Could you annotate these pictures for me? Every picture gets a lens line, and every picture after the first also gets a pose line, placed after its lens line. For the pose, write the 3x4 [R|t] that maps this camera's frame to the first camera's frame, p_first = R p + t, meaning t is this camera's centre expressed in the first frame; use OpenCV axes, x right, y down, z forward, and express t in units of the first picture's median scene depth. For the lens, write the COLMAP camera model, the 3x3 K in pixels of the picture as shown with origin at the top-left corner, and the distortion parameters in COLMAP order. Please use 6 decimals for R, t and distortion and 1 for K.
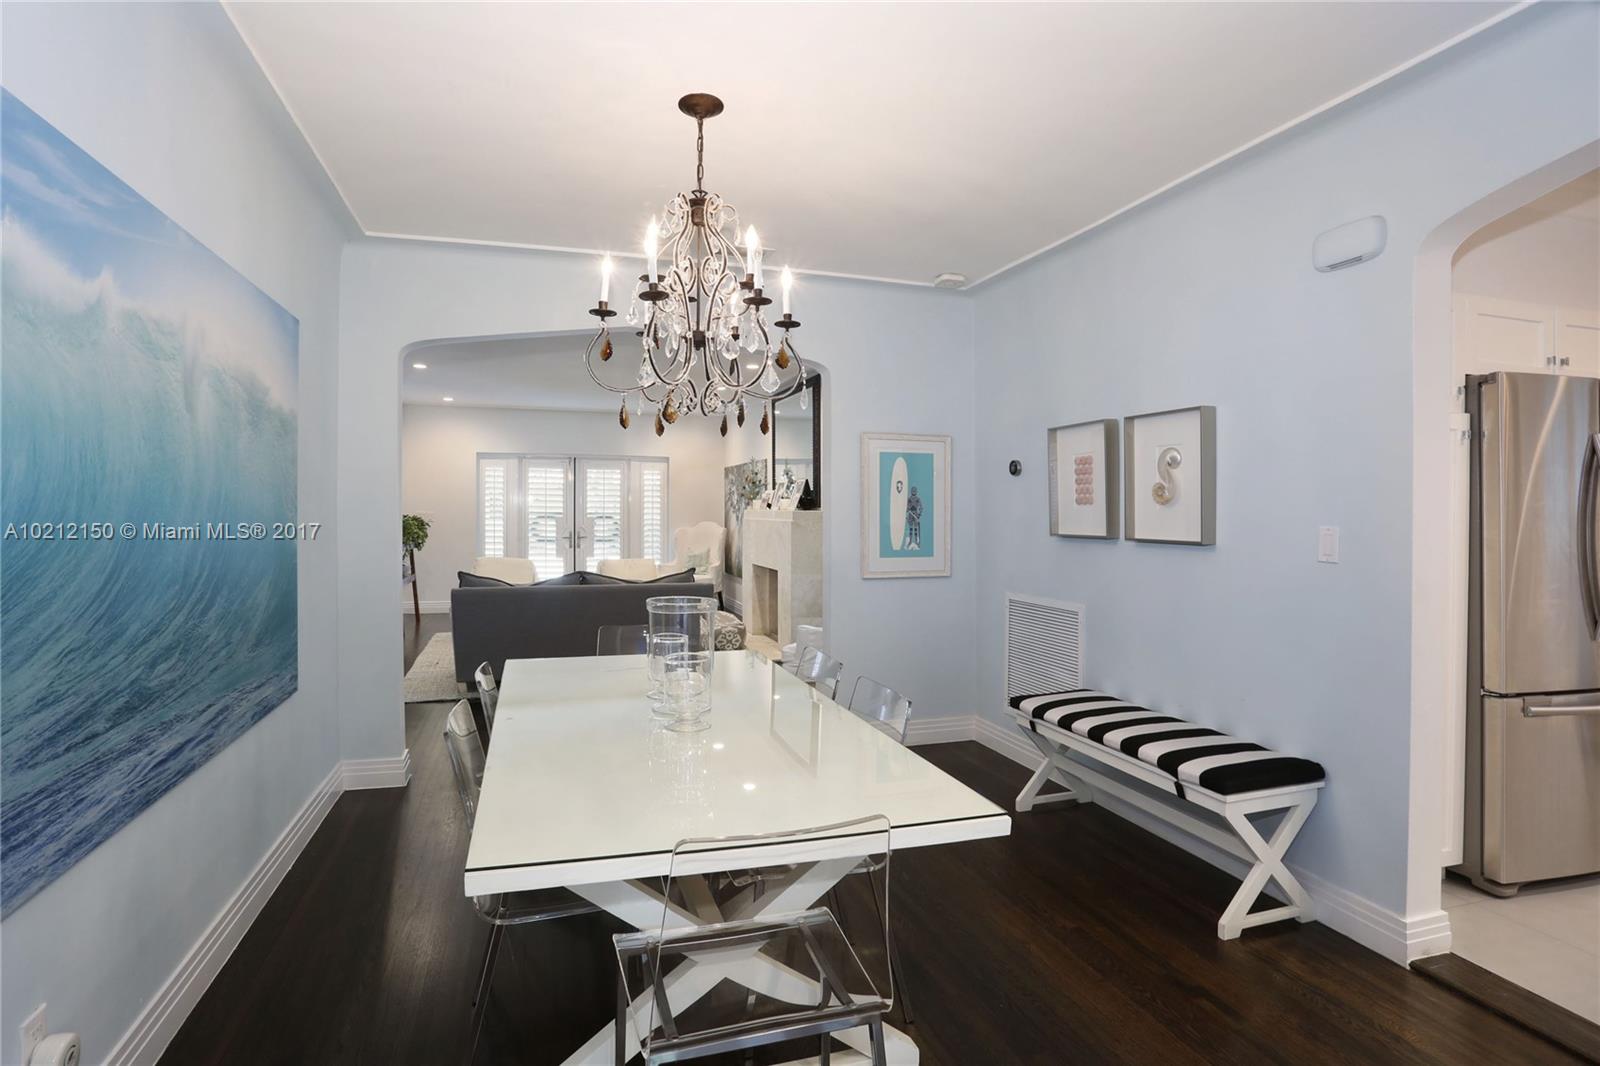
lens RADIAL K [[802.5, 0, 793.3], [0, 802.5, 525.2], [0, 0, 1]] dist [-0.057467, 0.015088]
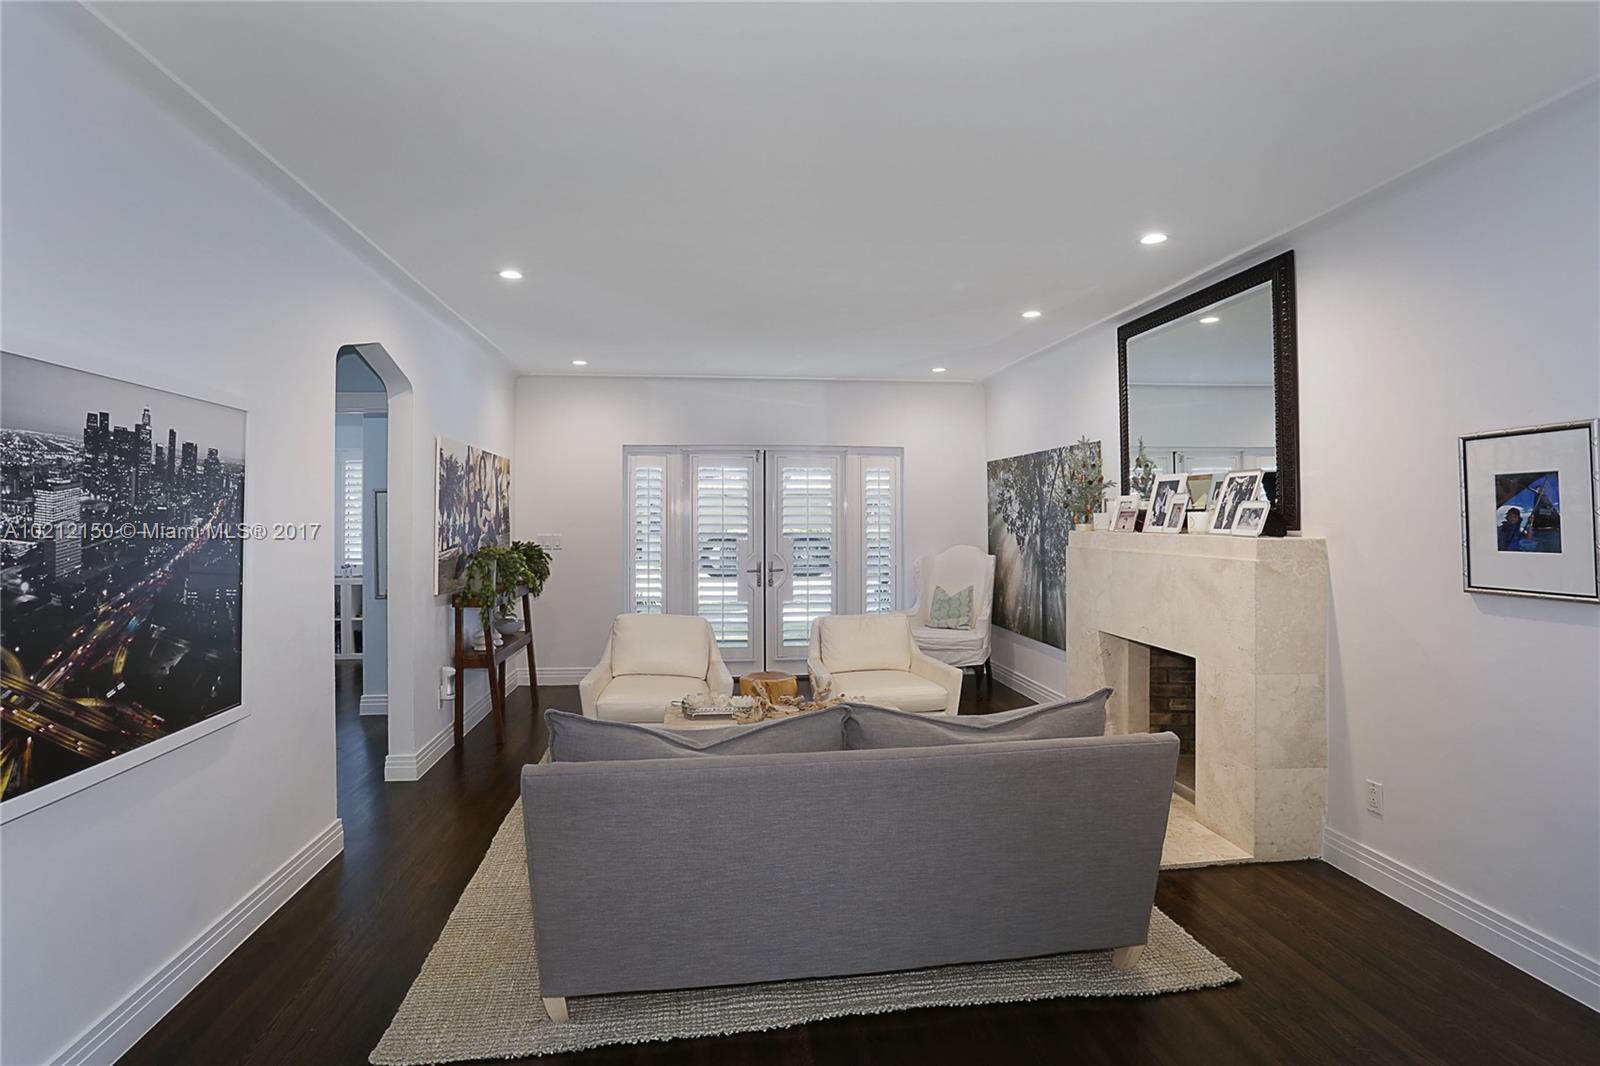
lens RADIAL K [[802.5, 0, 787.8], [0, 802.5, 523.9], [0, 0, 1]] dist [-0.057467, 0.015088]
pose [[0.980440, -0.008224, -0.196645, -0.292775], [0.006140, 0.999918, -0.011204, -0.037869], [0.196721, 0.009777, 0.980411, 0.825124]]
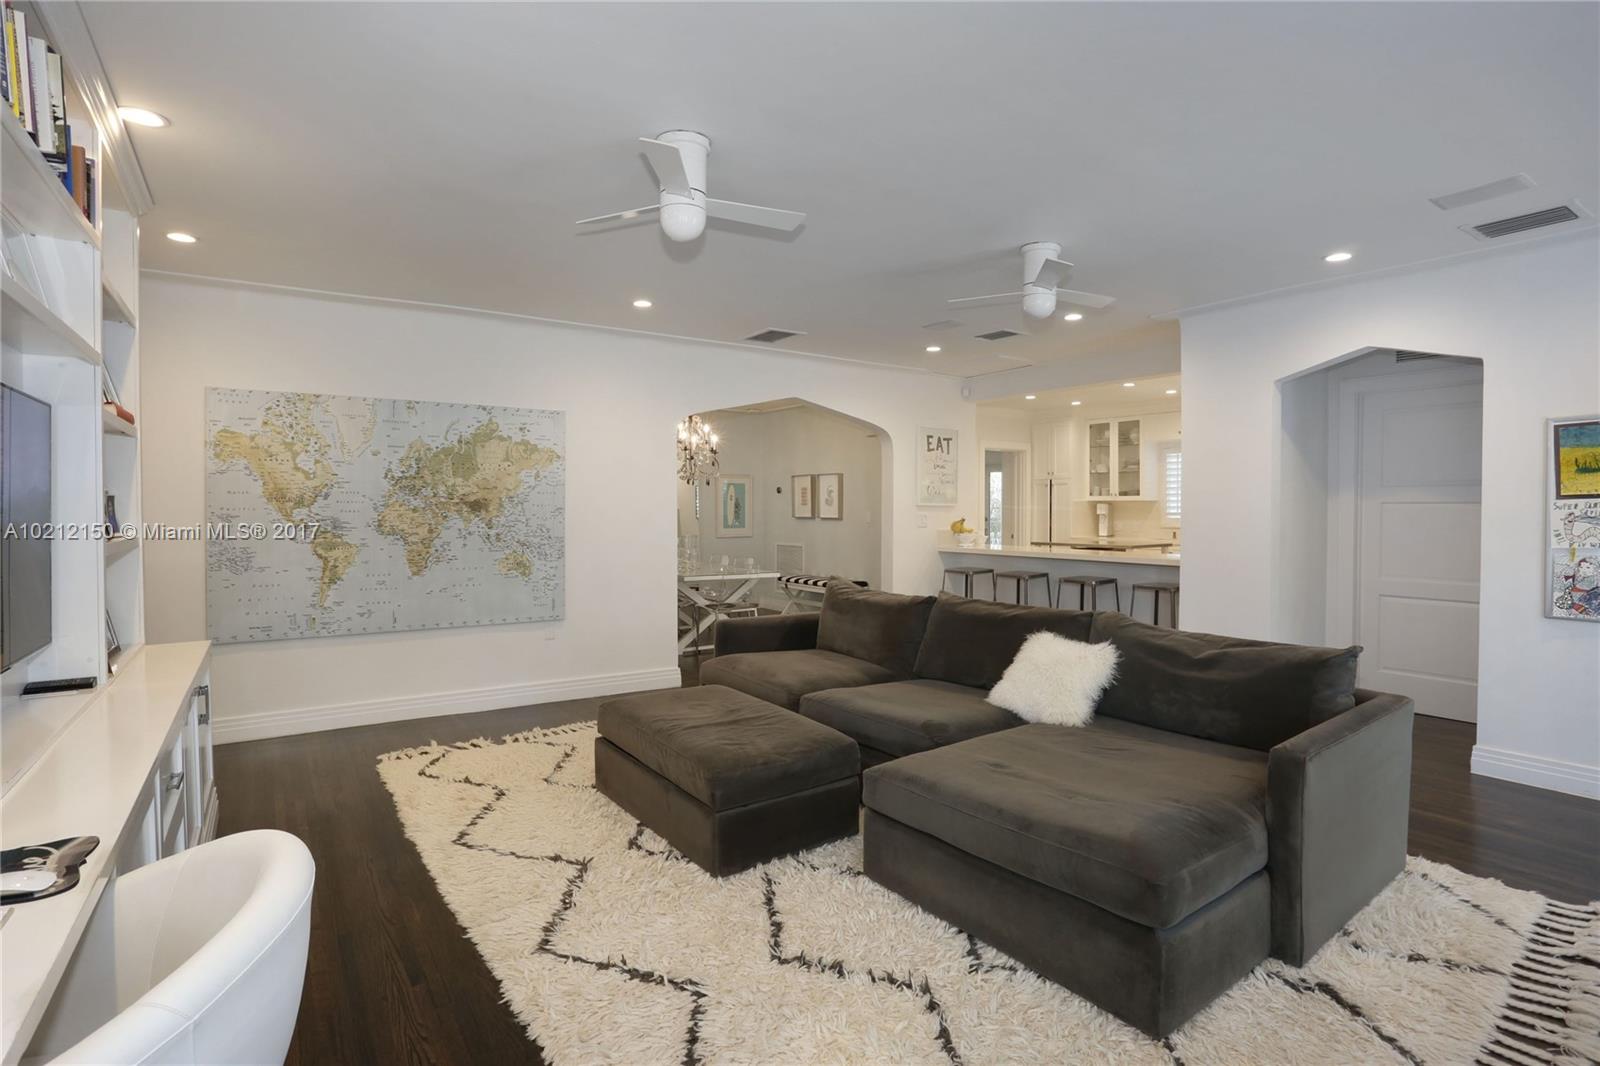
lens RADIAL K [[802.5, 0, 794.8], [0, 802.5, 530.8], [0, 0, 1]] dist [-0.057467, 0.015088]
pose [[0.961081, -0.015723, 0.275818, -0.338823], [0.012543, 0.999833, 0.013289, 0.018907], [-0.275981, -0.009312, 0.961118, -1.311782]]
